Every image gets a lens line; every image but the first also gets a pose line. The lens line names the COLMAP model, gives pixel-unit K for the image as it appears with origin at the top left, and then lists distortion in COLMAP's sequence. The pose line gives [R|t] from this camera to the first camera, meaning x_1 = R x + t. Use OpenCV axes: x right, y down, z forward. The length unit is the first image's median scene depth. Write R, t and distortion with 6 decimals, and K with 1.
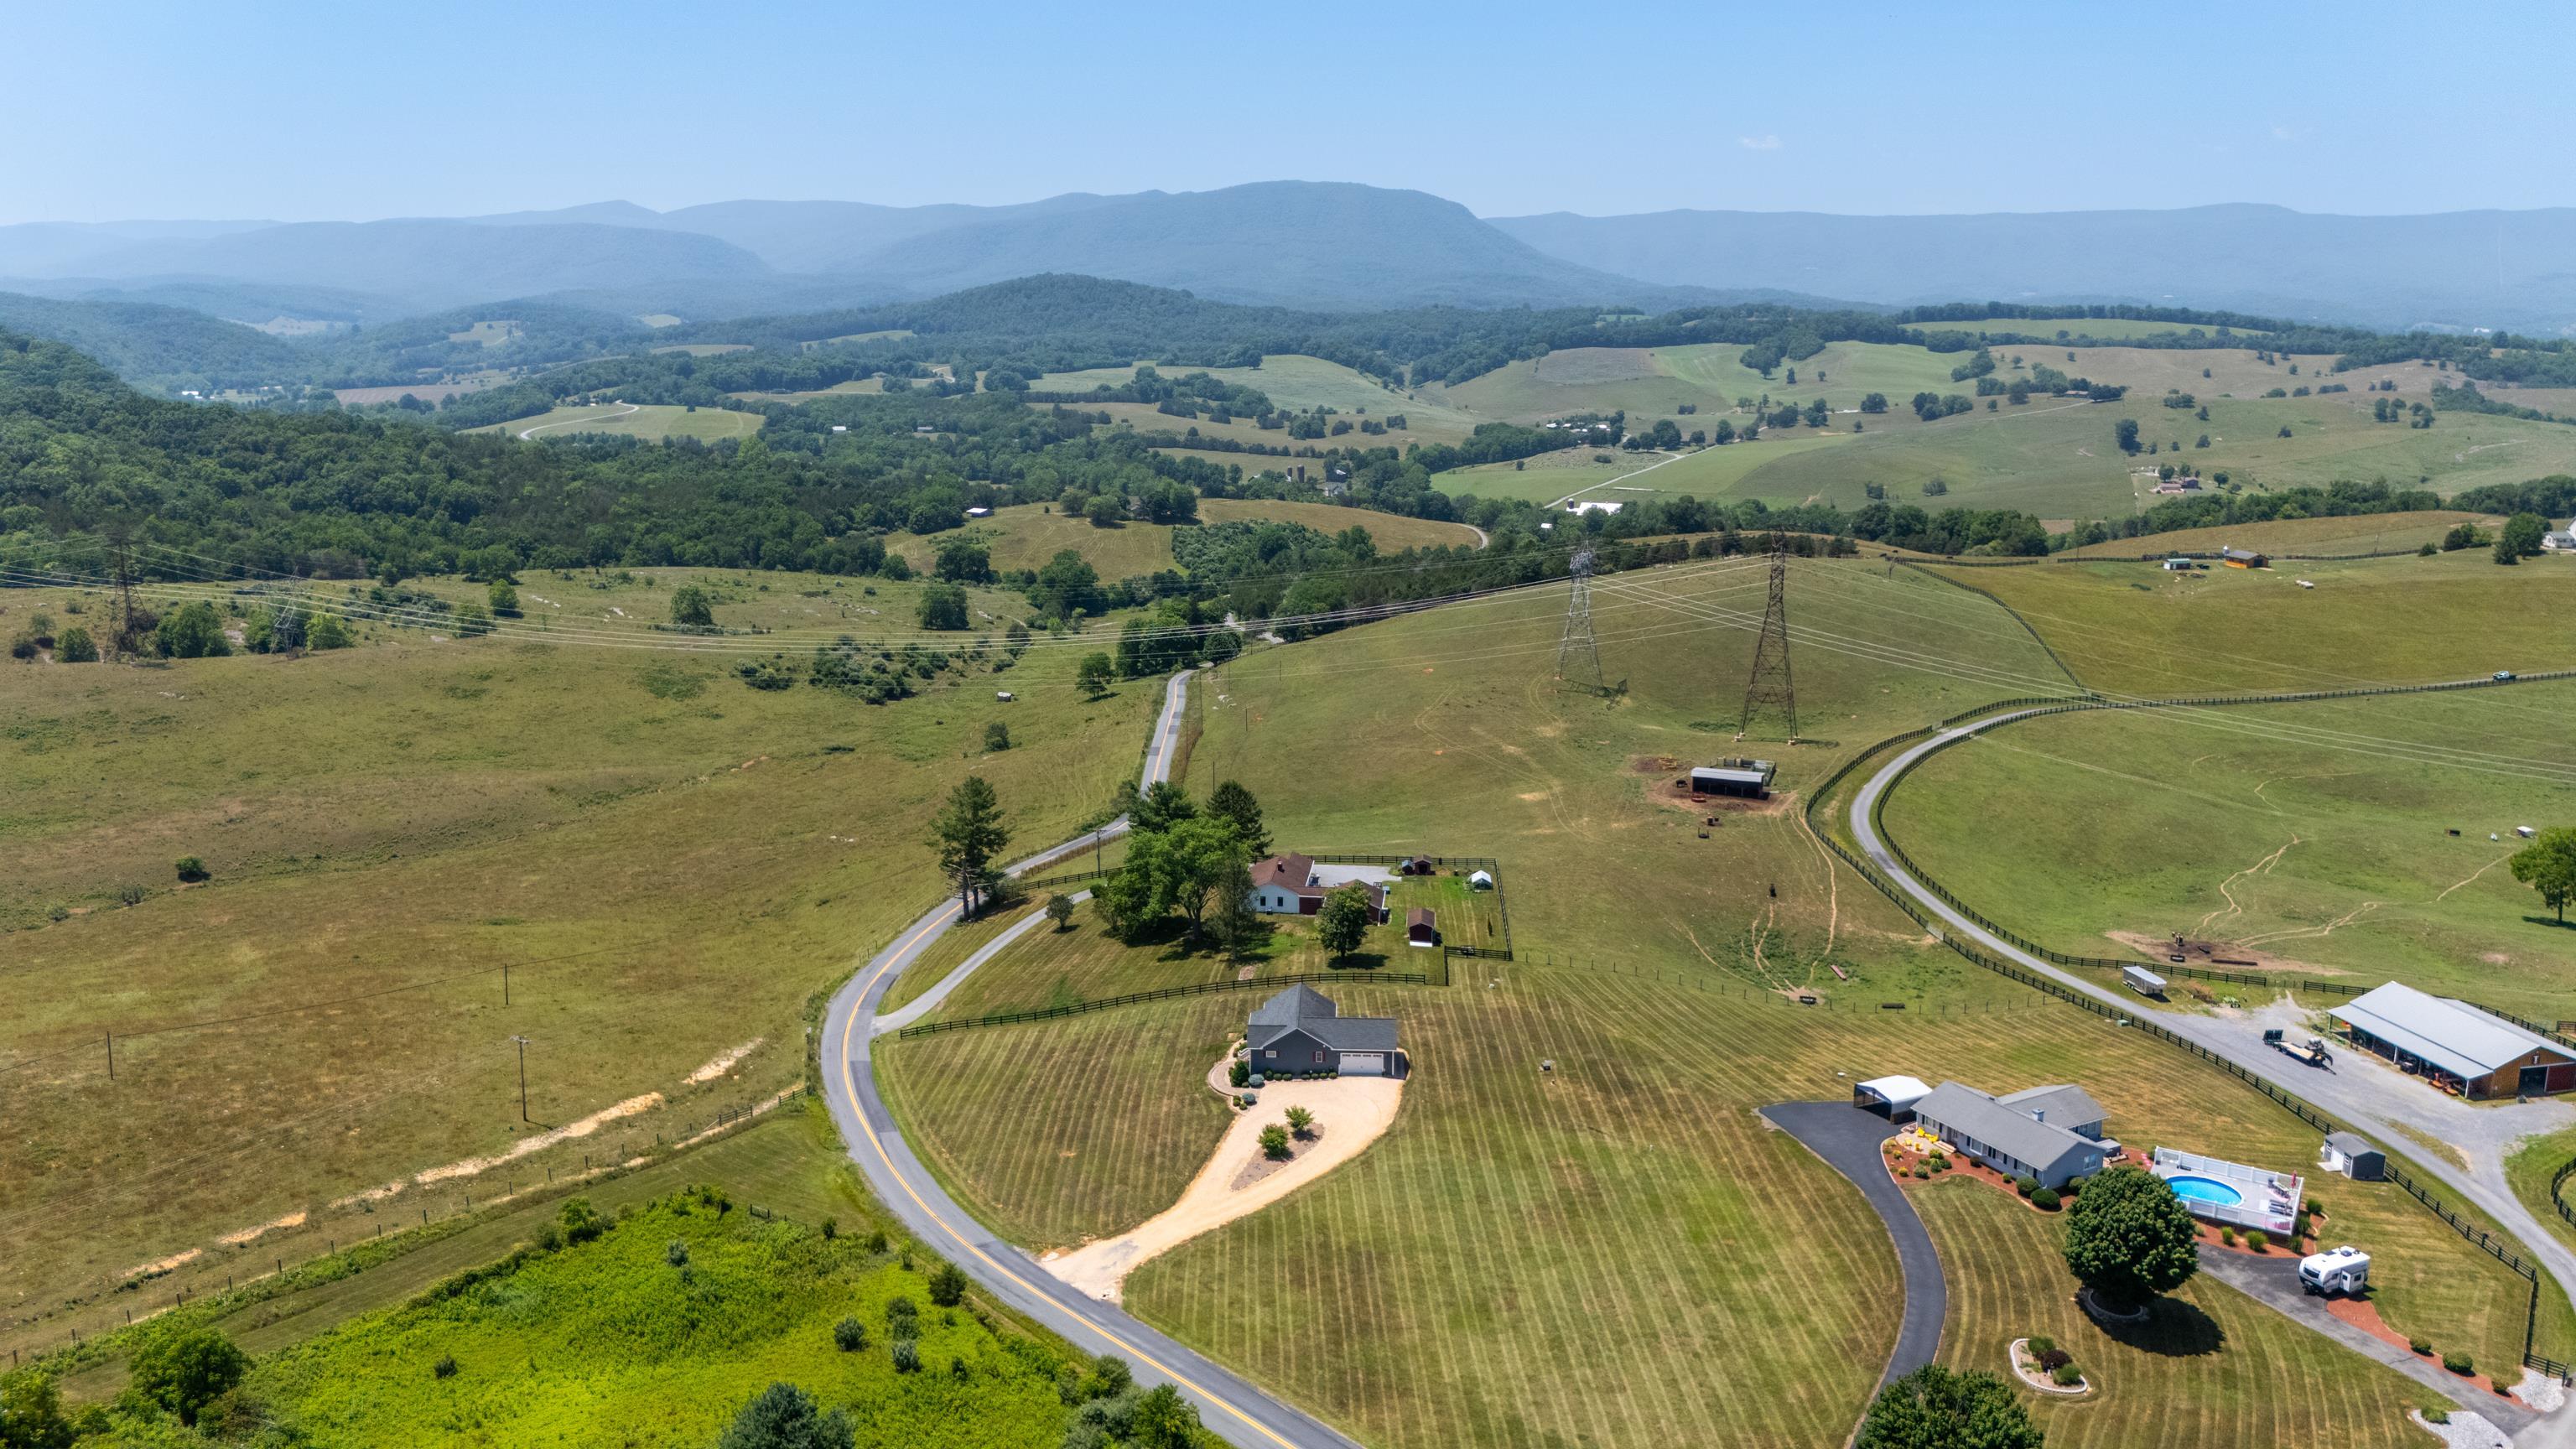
lens RADIAL K [[1904.0, 0, 1288.0], [0, 1904.0, 724.5], [0, 0, 1]] dist [0.072233, -0.067188]
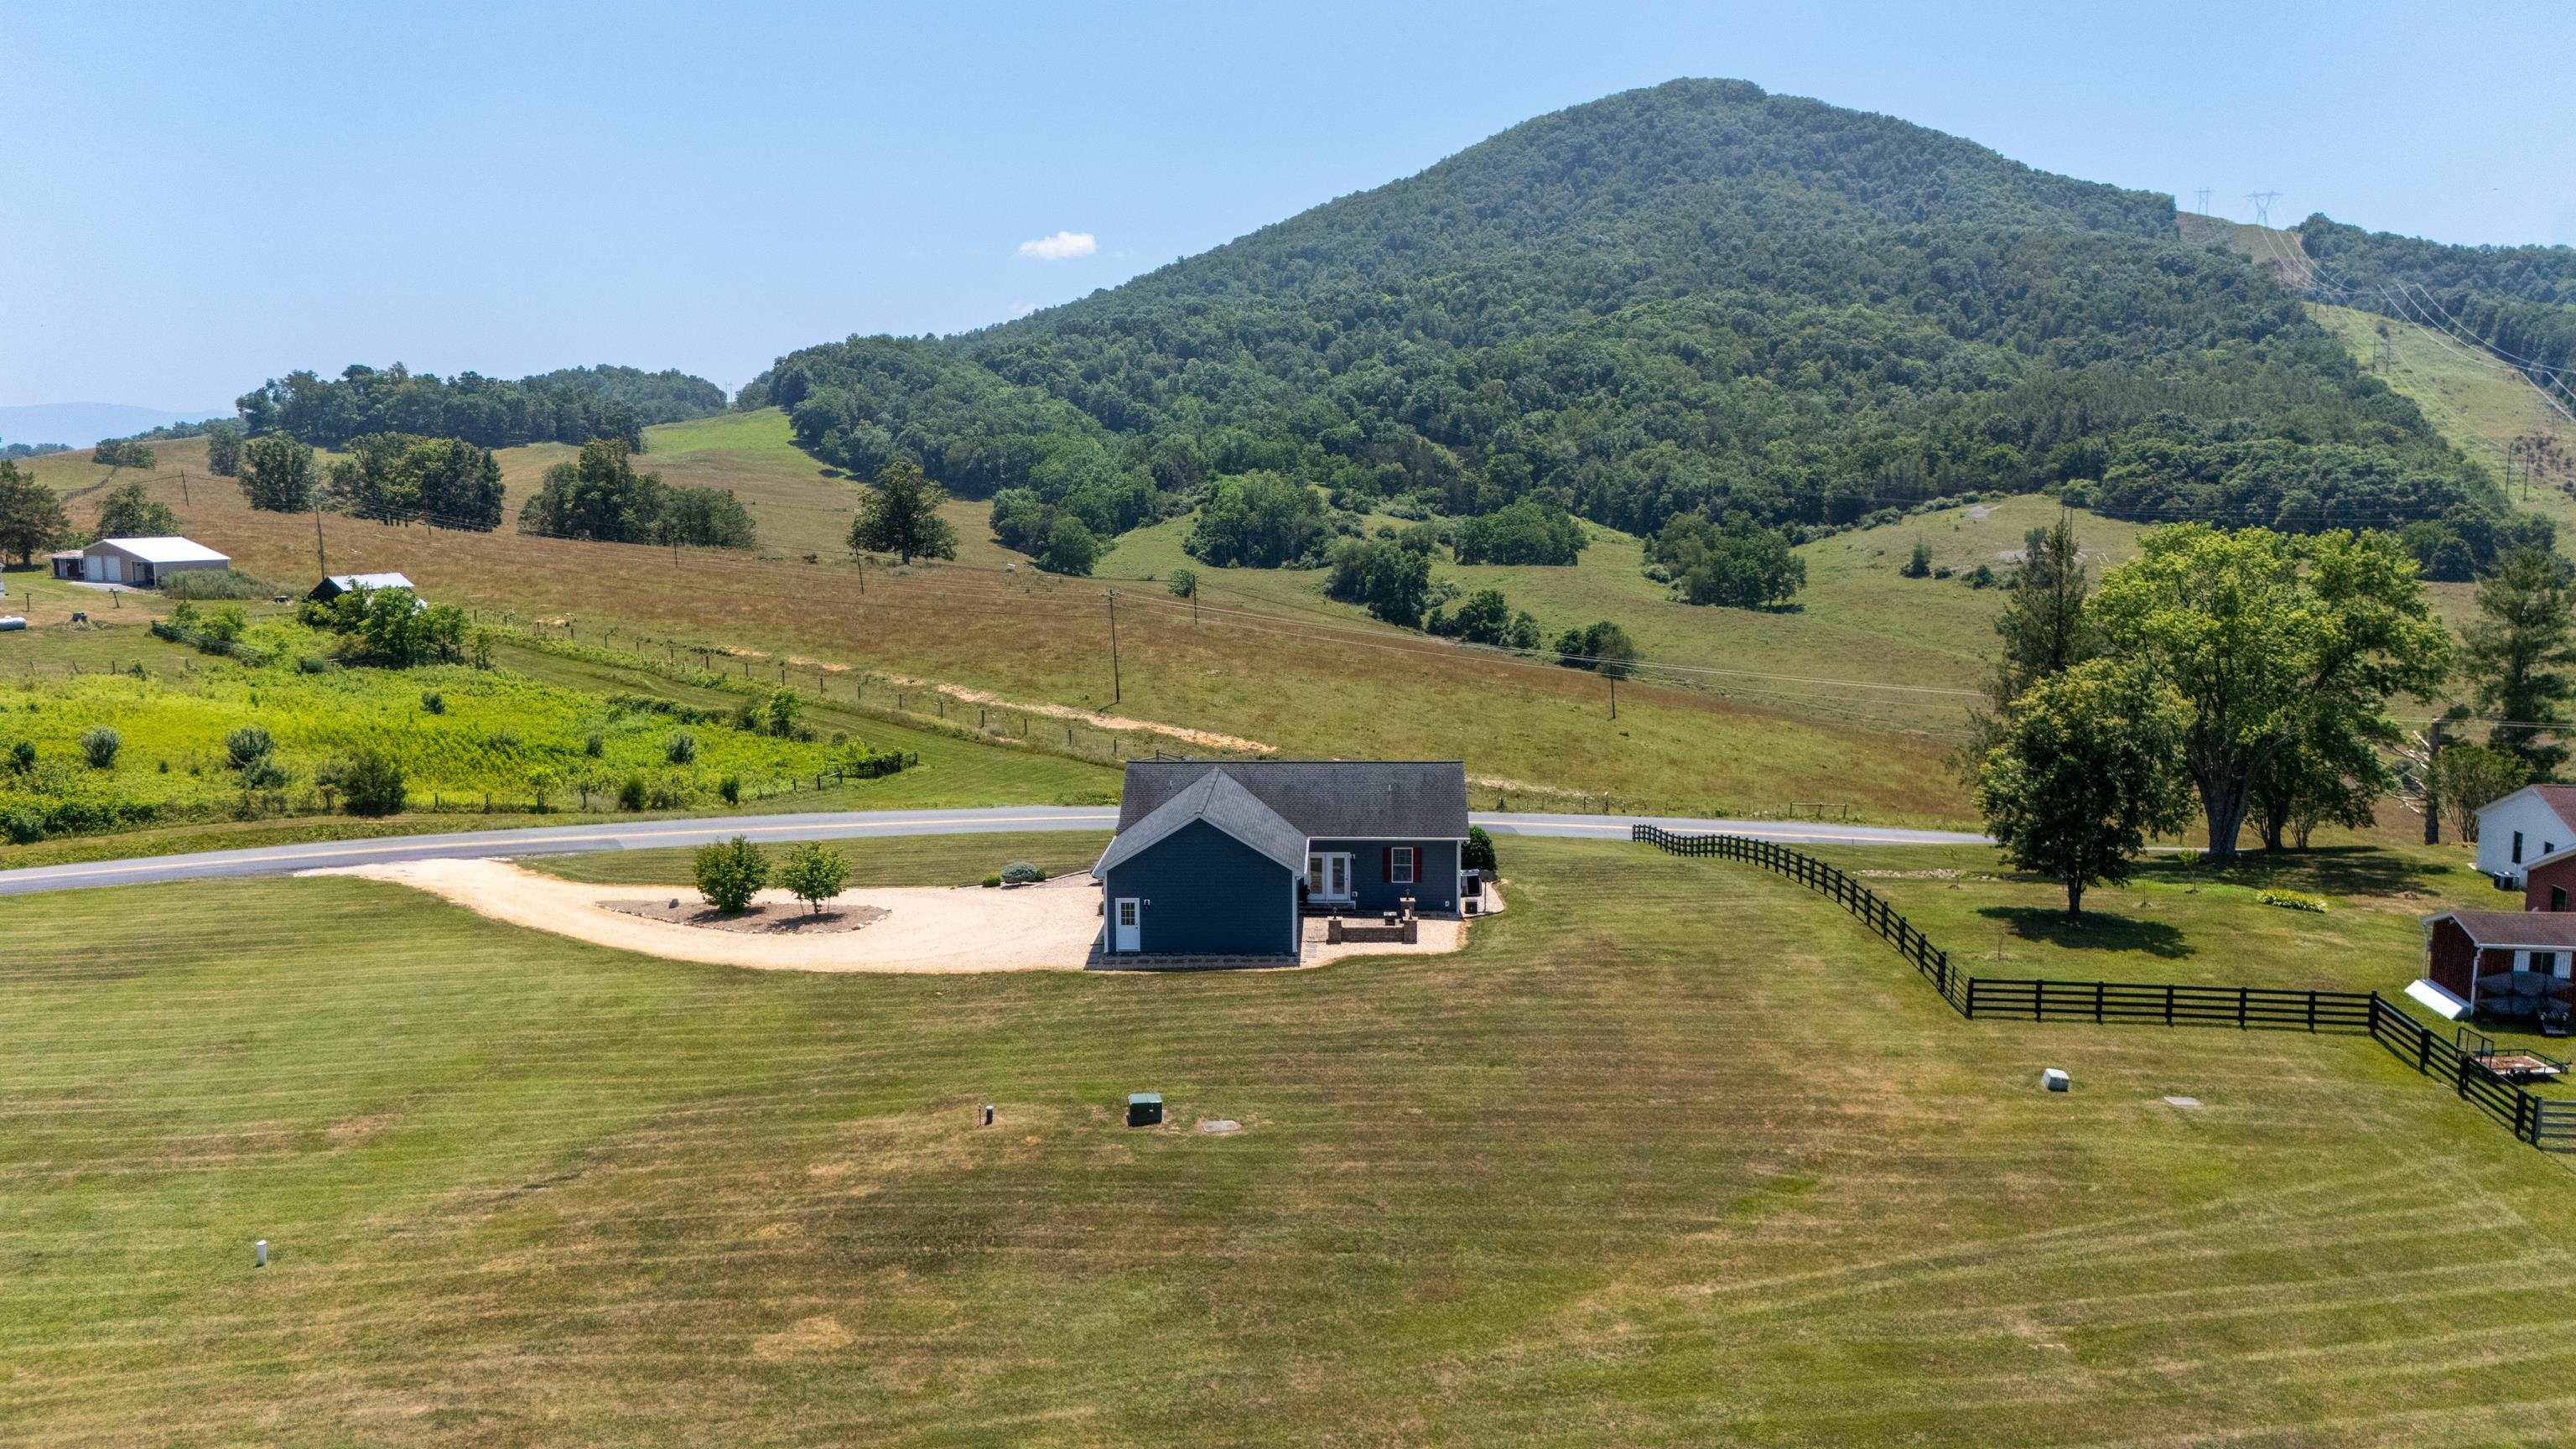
lens RADIAL K [[1908.1, 0, 1286.5], [0, 1908.1, 728.7], [0, 0, 1]] dist [0.069719, -0.069909]
pose [[0.007605, 0.133143, -0.991068, 0.295859], [-0.210818, 0.969034, 0.128565, 0.076737], [0.977496, 0.207957, 0.035438, 0.796632]]
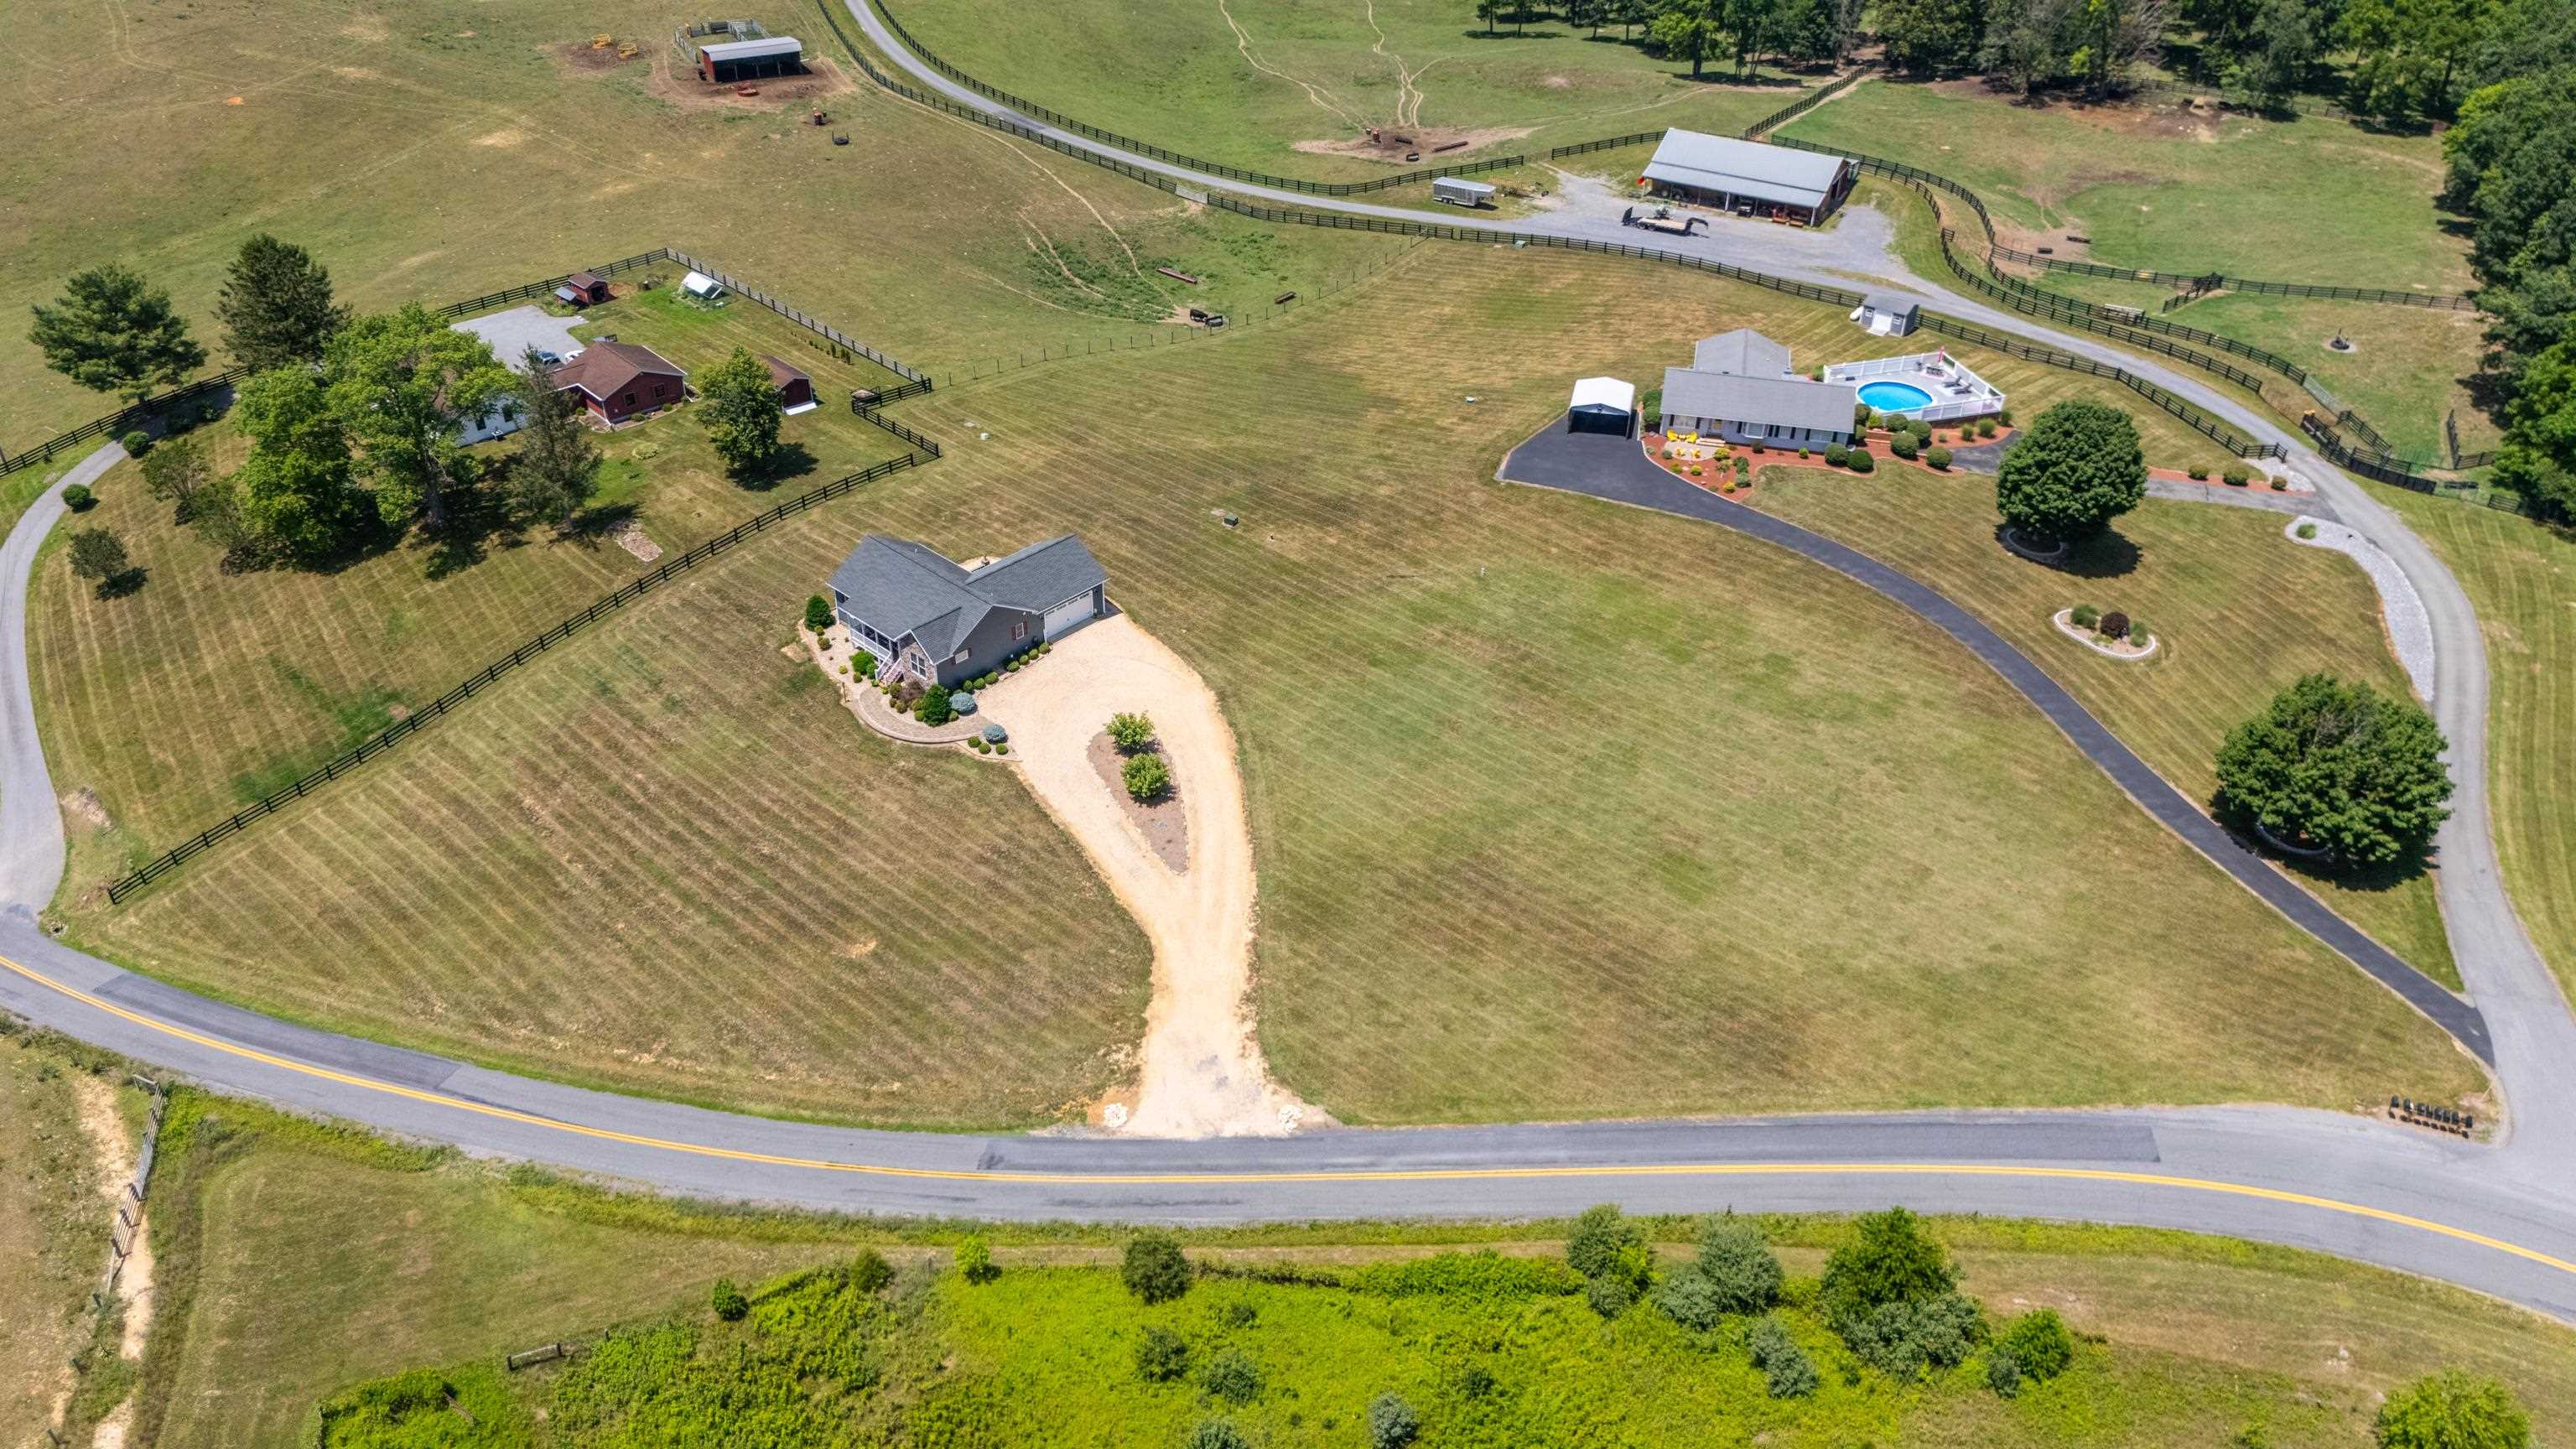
lens RADIAL K [[1921.4, 0, 1288.0], [0, 1921.4, 724.5], [0, 0, 1]] dist [0.062836, -0.058054]
pose [[0.652924, -0.425102, 0.626881, -0.276388], [0.144998, 0.882493, 0.447416, -0.062482], [-0.743415, -0.201232, 0.637840, 0.396828]]
